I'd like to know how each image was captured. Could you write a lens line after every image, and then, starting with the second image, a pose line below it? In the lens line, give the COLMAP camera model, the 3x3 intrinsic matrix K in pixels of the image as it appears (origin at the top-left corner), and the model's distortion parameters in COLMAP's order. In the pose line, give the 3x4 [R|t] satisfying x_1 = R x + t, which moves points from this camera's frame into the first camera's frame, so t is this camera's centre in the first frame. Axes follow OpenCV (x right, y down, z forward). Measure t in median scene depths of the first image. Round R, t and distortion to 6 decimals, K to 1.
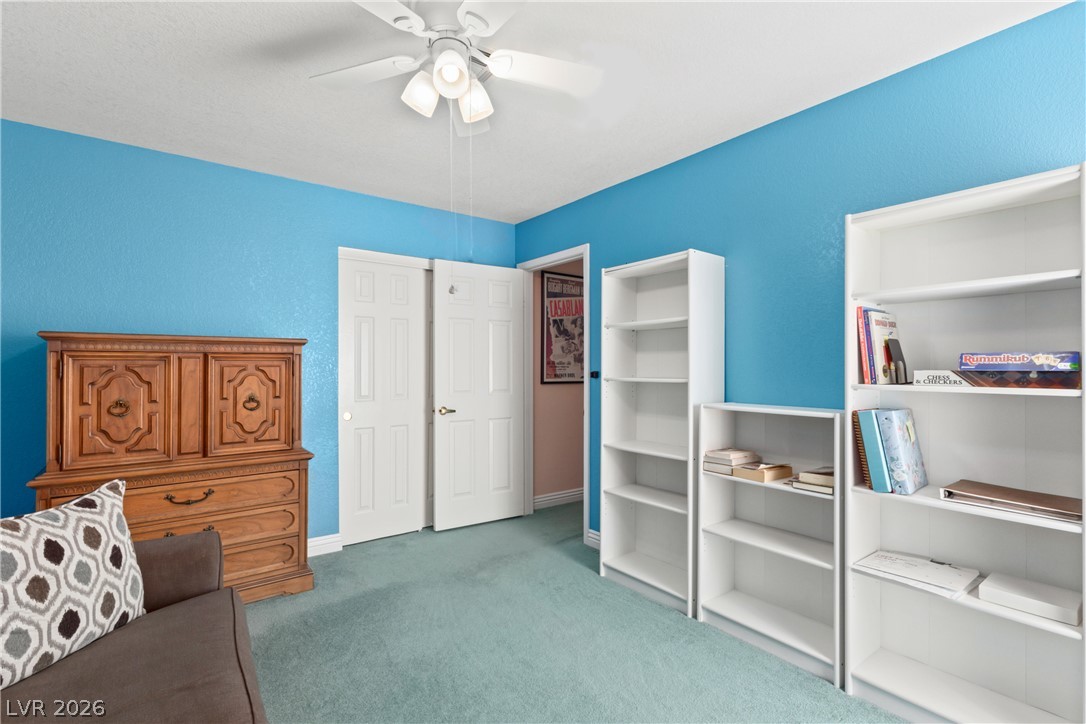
lens RADIAL K [[505.1, 0, 547.8], [0, 505.1, 363.9], [0, 0, 1]] dist [0.005094, 0.000822]
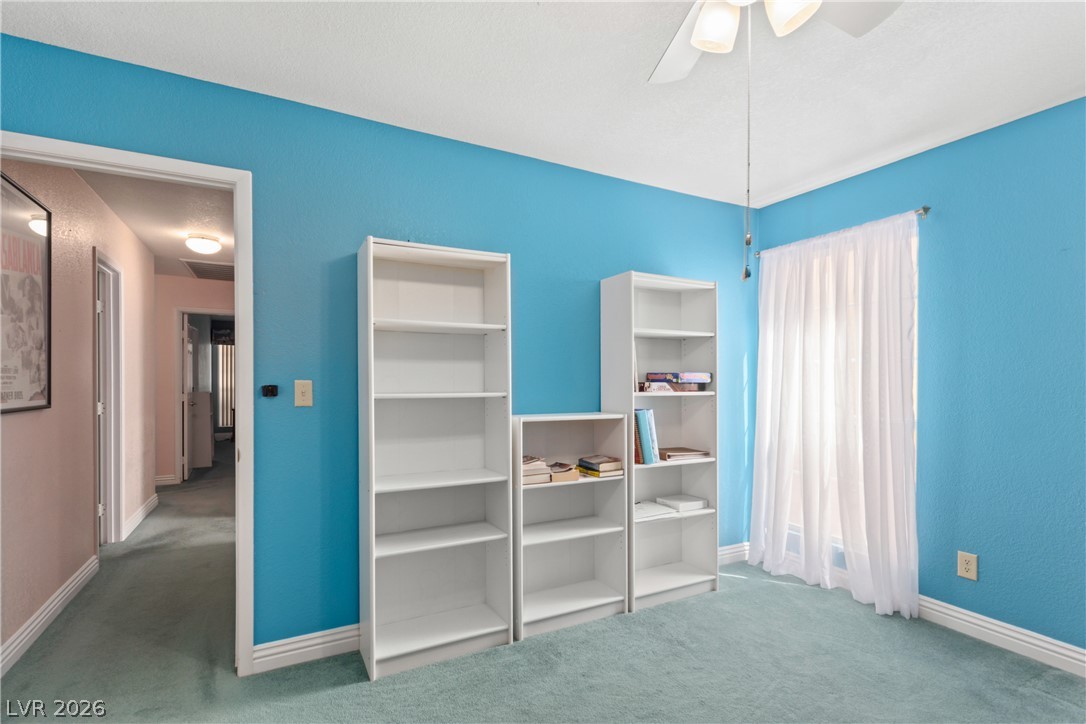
lens RADIAL K [[505.1, 0, 536.1], [0, 505.1, 383.7], [0, 0, 1]] dist [0.005094, 0.000822]
pose [[0.173856, -0.006063, 0.984752, -0.719798], [-0.010252, 0.999916, 0.007967, 0.005797], [-0.984718, -0.011481, 0.173779, 0.888906]]
